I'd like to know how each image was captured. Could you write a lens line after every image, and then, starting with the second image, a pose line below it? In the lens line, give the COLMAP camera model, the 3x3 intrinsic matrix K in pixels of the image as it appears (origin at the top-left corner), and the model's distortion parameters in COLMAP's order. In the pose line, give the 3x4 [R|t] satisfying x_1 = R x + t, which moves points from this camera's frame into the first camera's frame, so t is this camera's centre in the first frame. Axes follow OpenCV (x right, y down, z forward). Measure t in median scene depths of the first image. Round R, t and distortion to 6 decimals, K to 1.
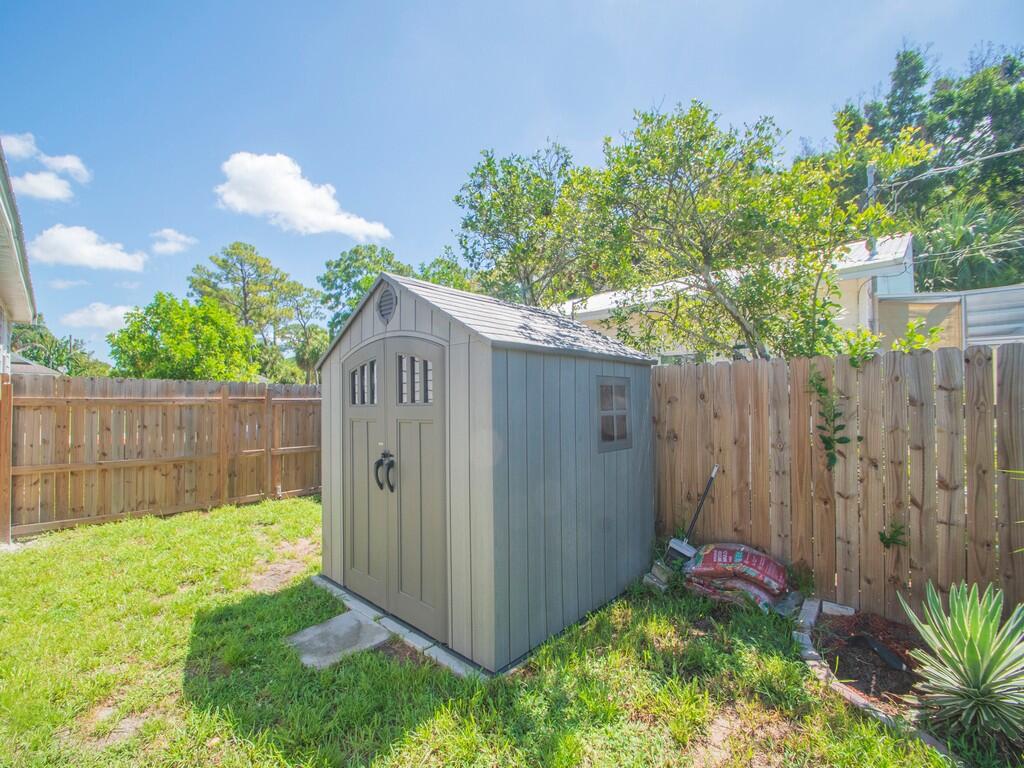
lens RADIAL K [[443.7, 0, 490.8], [0, 443.7, 395.2], [0, 0, 1]] dist [0.018018, -0.018743]
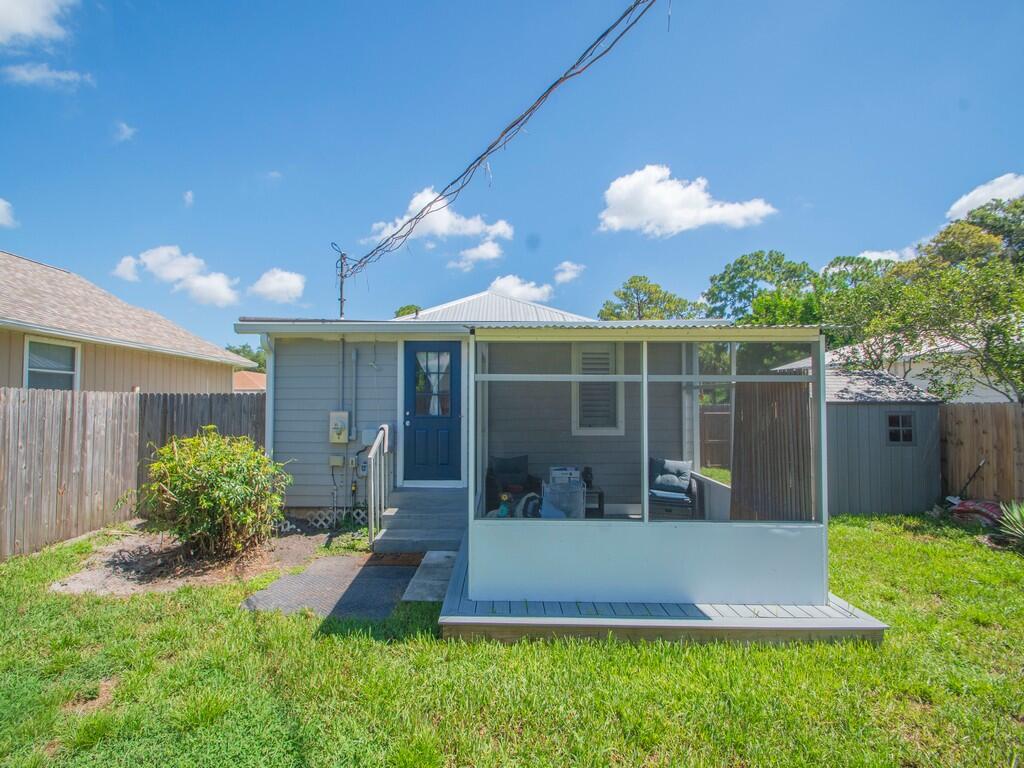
lens RADIAL K [[443.7, 0, 490.8], [0, 443.7, 395.2], [0, 0, 1]] dist [0.018018, -0.018743]
pose [[0.695575, -0.010589, -0.718375, 0.094920], [0.005044, 0.999939, -0.009855, -0.022964], [0.718435, 0.003232, 0.695586, -0.401172]]
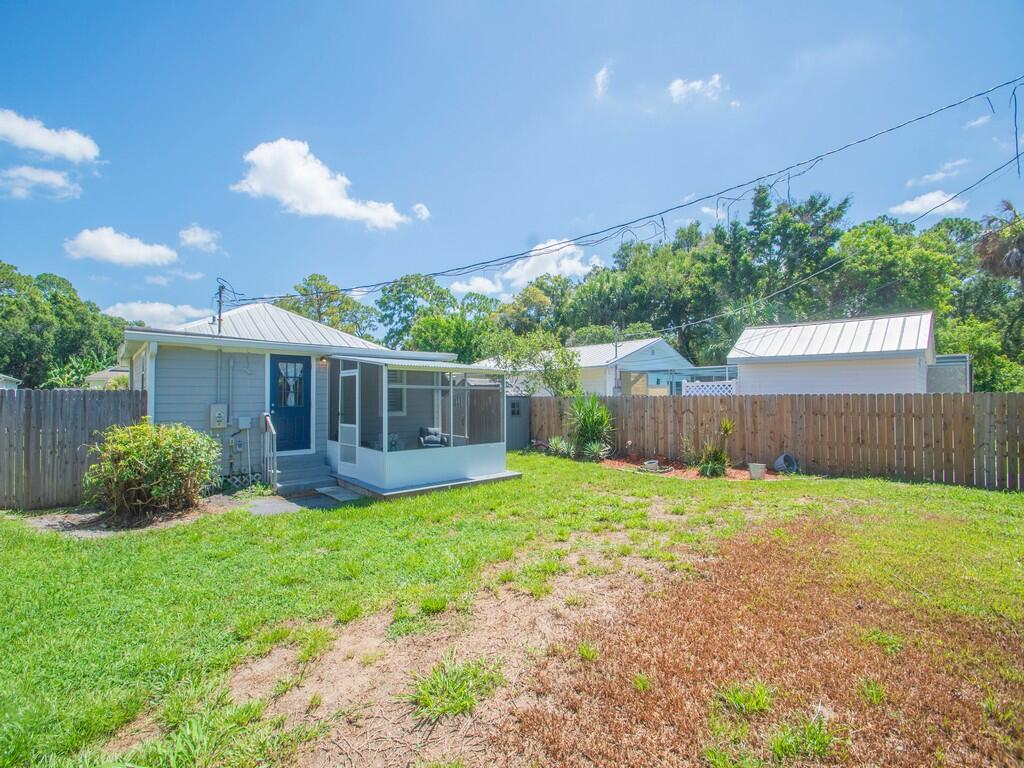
lens RADIAL K [[446.3, 0, 489.8], [0, 446.3, 391.4], [0, 0, 1]] dist [0.013206, -0.013573]
pose [[0.997455, 0.001185, -0.071288, 0.072842], [-0.001123, 0.999999, 0.000919, -0.029359], [0.071289, -0.000837, 0.997455, -0.734647]]
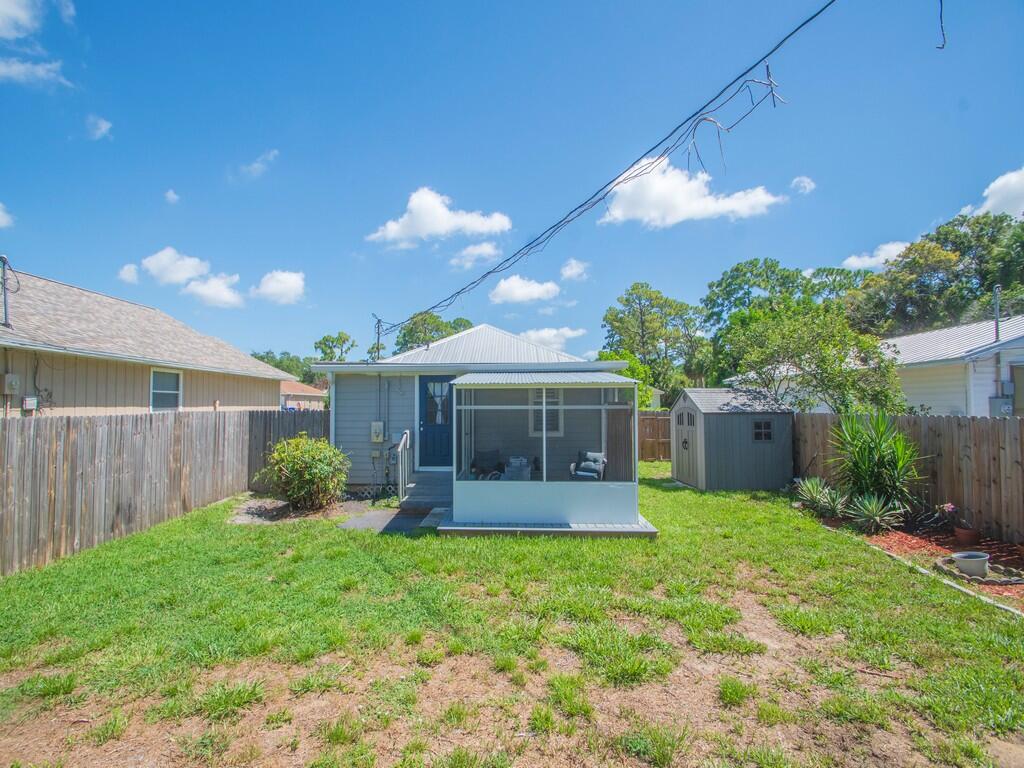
lens RADIAL K [[443.7, 0, 490.8], [0, 443.7, 395.2], [0, 0, 1]] dist [0.018018, -0.018743]
pose [[0.672786, -0.015466, -0.739676, 0.275991], [0.011847, 0.999878, -0.010131, -0.041779], [0.739743, -0.001947, 0.672887, -0.520033]]
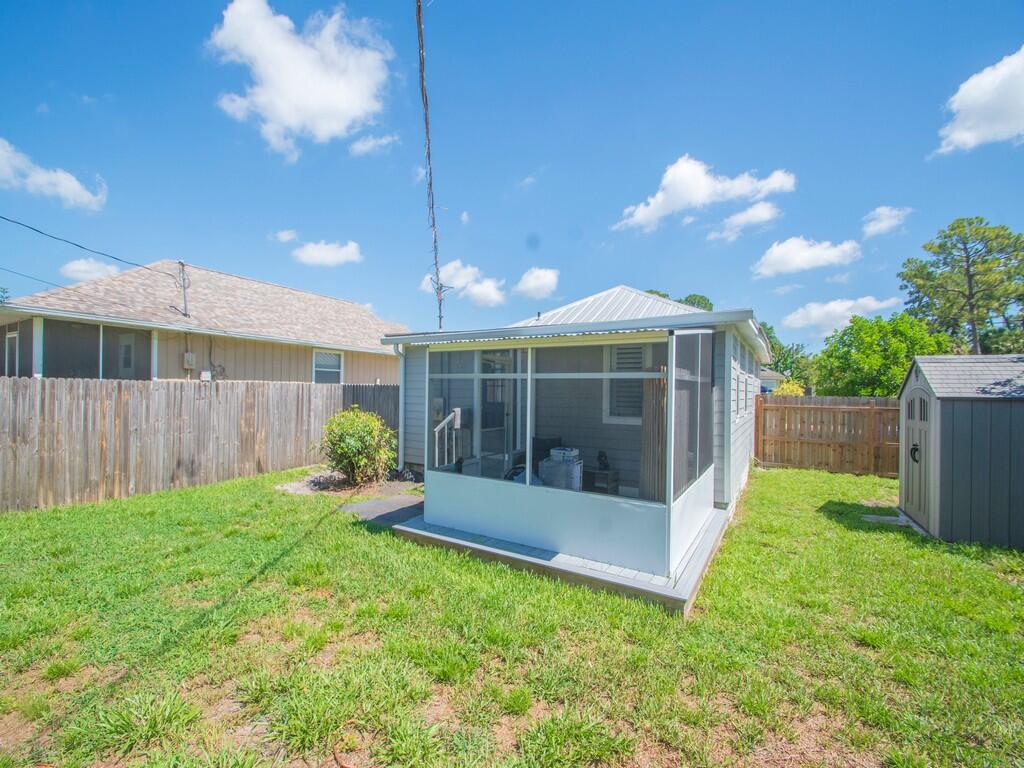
lens RADIAL K [[446.3, 0, 489.8], [0, 446.3, 391.4], [0, 0, 1]] dist [0.013206, -0.013573]
pose [[0.214673, 0.008180, -0.976652, 0.274120], [-0.002038, 0.999966, 0.007928, -0.025654], [0.976684, 0.000289, 0.214682, -0.276741]]
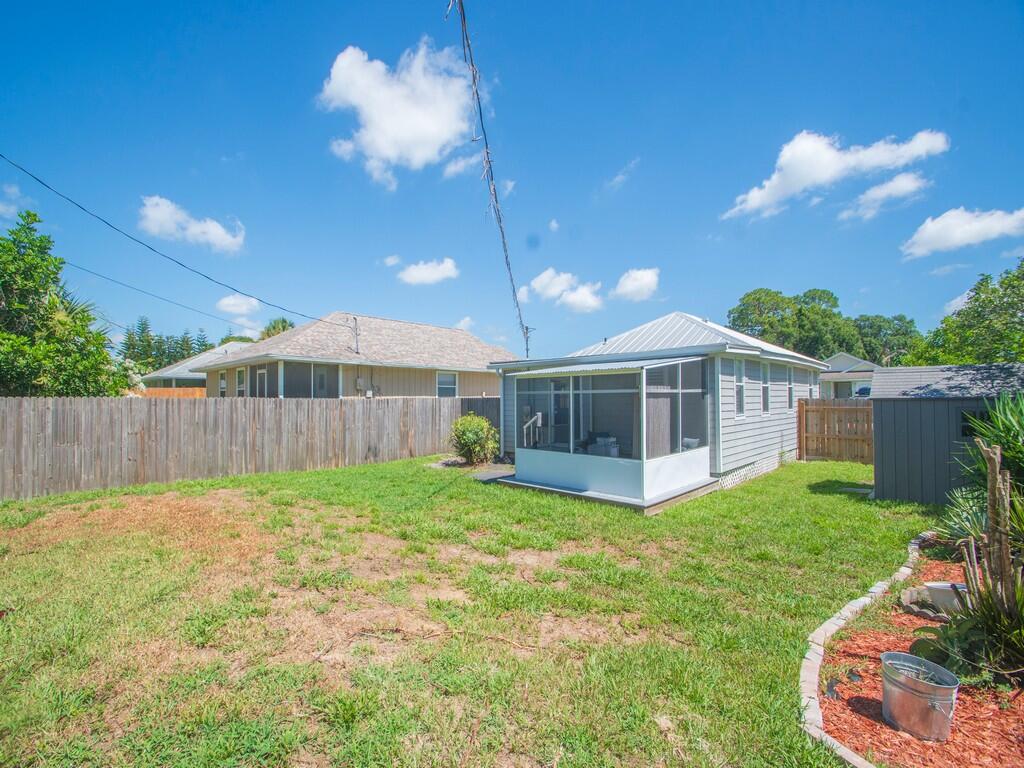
lens RADIAL K [[446.3, 0, 489.8], [0, 446.3, 391.4], [0, 0, 1]] dist [0.013206, -0.013573]
pose [[-0.005298, -0.013867, -0.999890, 0.517543], [0.020887, 0.999684, -0.013975, -0.029095], [0.999768, -0.020959, -0.005006, -0.281418]]
